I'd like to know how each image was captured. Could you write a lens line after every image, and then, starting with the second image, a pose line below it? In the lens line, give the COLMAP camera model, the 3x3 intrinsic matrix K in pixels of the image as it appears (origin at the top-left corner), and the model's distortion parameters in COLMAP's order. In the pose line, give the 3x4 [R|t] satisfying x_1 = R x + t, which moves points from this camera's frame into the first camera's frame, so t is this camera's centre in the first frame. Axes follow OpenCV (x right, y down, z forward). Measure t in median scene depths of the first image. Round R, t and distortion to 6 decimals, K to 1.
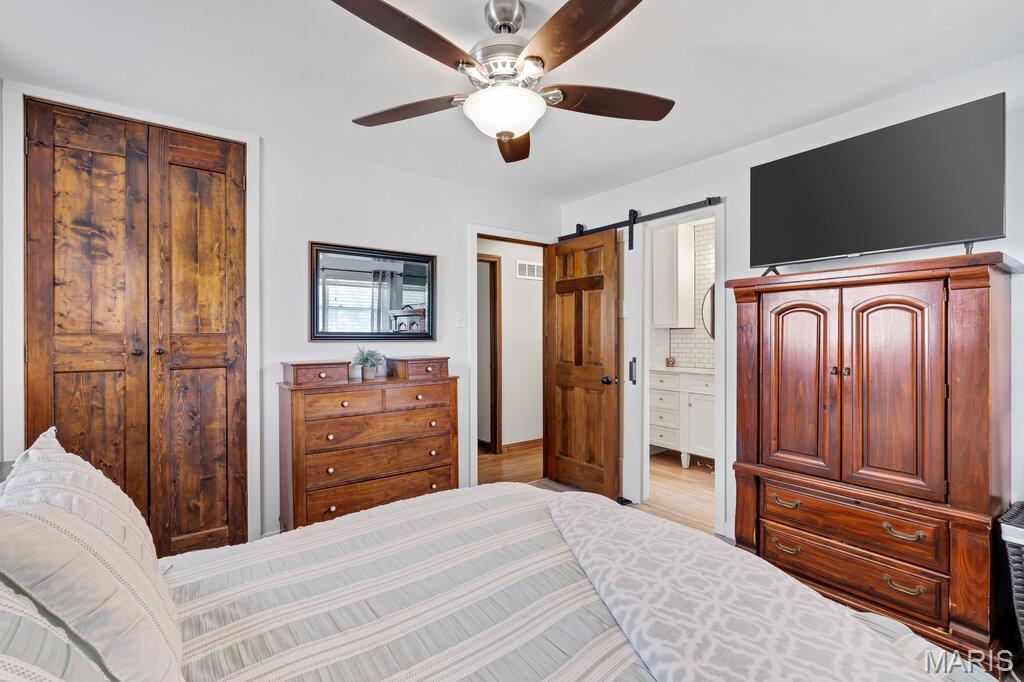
lens RADIAL K [[465.8, 0, 511.3], [0, 465.8, 341.4], [0, 0, 1]] dist [-0.000005, -0.000044]
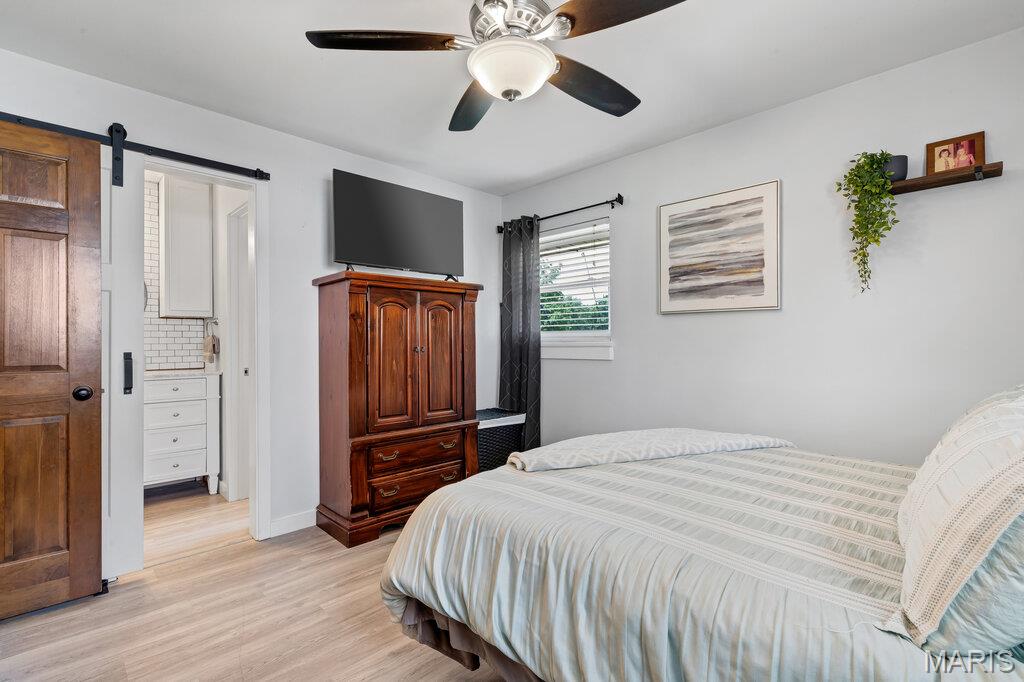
lens RADIAL K [[465.8, 0, 508.1], [0, 465.8, 340.7], [0, 0, 1]] dist [-0.000005, -0.000044]
pose [[-0.141376, -0.008643, 0.989918, -1.525959], [0.003232, 0.999953, 0.009192, 0.042841], [-0.989951, 0.004499, -0.141341, 1.859077]]
